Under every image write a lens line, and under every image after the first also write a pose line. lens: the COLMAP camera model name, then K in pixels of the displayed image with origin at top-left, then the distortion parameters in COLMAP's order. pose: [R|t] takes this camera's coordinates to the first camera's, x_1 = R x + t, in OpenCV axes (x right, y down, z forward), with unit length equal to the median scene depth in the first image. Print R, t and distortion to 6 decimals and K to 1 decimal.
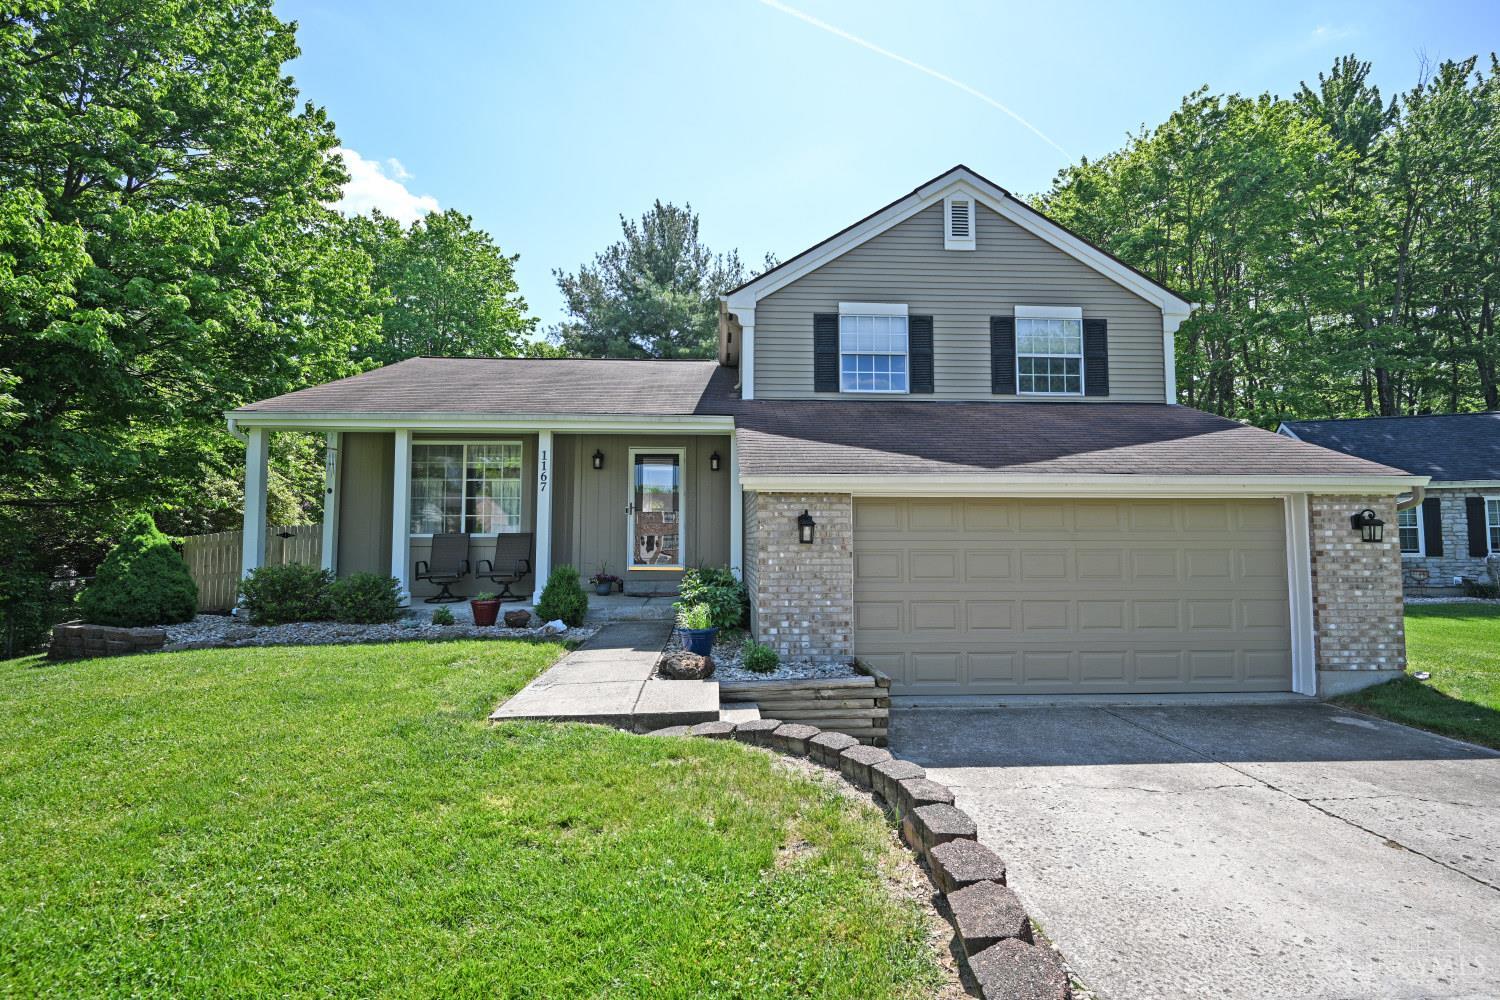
lens RADIAL K [[669.9, 0, 750.0], [0, 669.9, 500.0], [0, 0, 1]] dist [-0.009654, -0.000182]
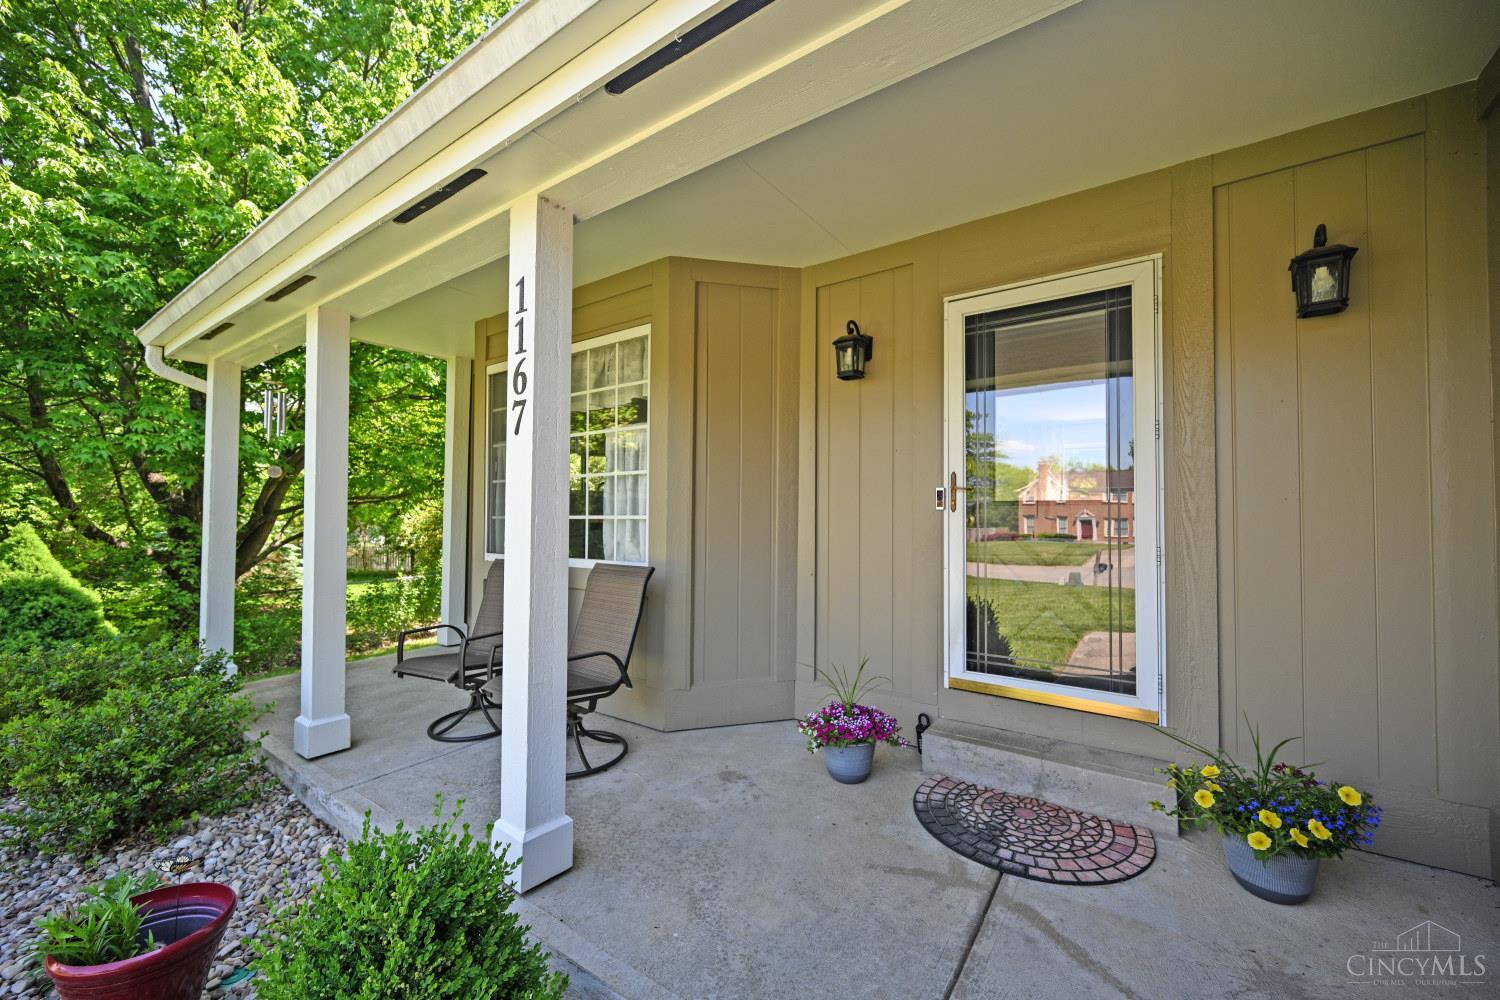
lens RADIAL K [[591.2, 0, 749.8], [0, 591.2, 504.4], [0, 0, 1]] dist [-0.000901, -0.000025]
pose [[0.792060, -0.011582, -0.610333, -0.089678], [0.029376, 0.999385, 0.019158, 0.010226], [0.609736, -0.033103, 0.791913, 0.767687]]
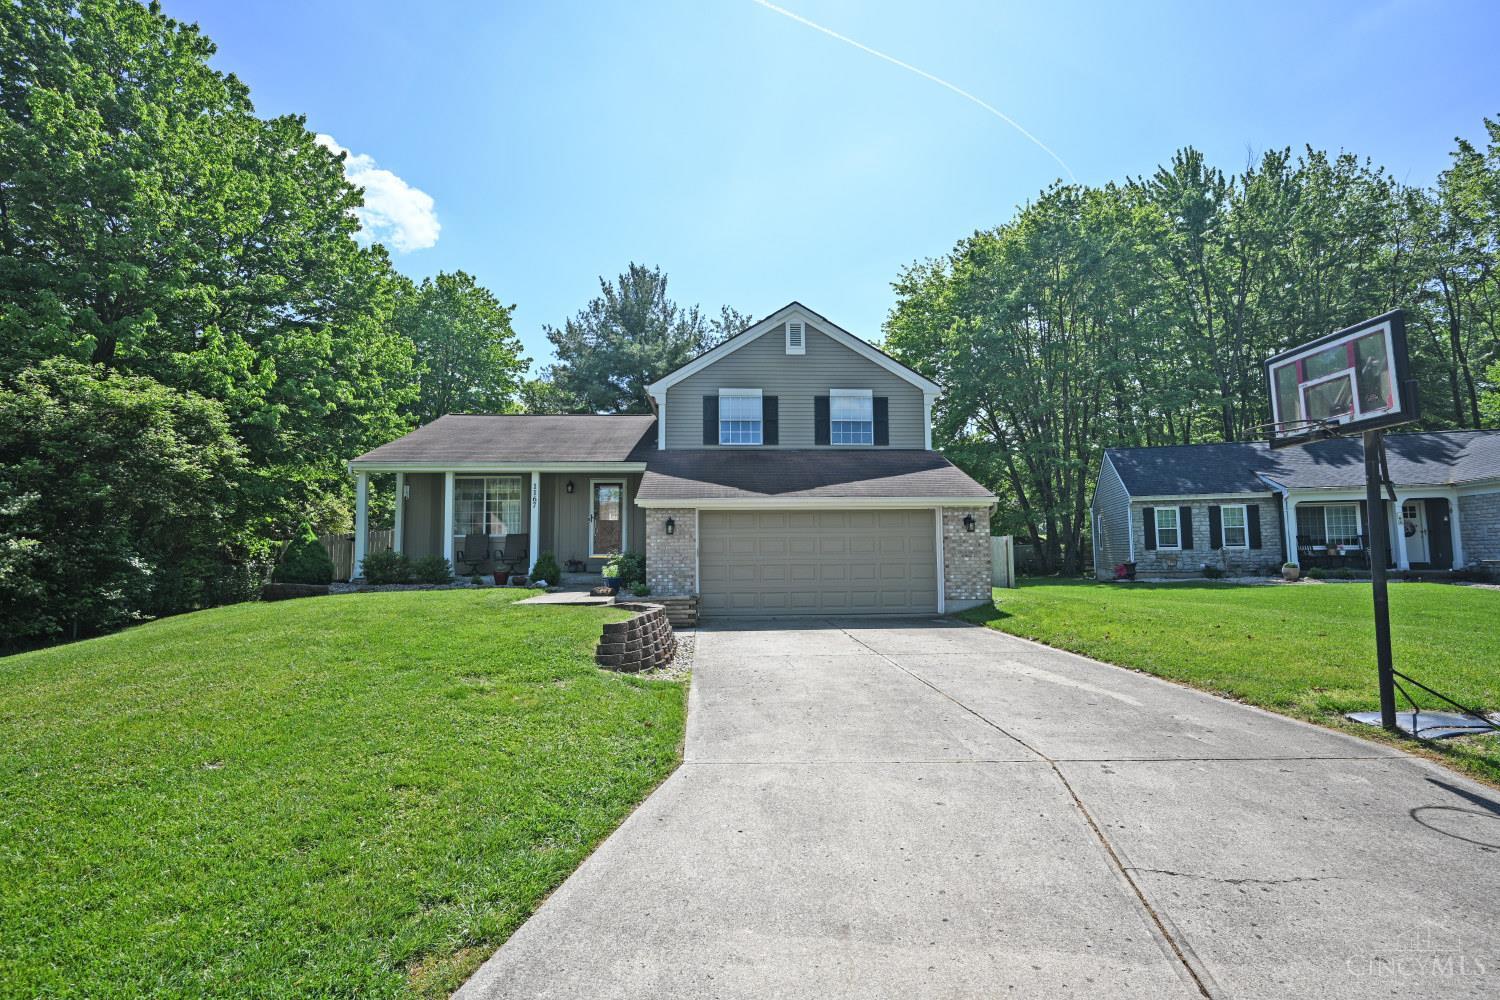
lens RADIAL K [[671.0, 0, 750.0], [0, 671.0, 500.0], [0, 0, 1]] dist [-0.000345, 0.000052]
pose [[0.999950, -0.007695, 0.006395, 0.189220], [0.007811, 0.999801, -0.018343, 0.002184], [-0.006252, 0.018392, 0.999811, -0.587487]]
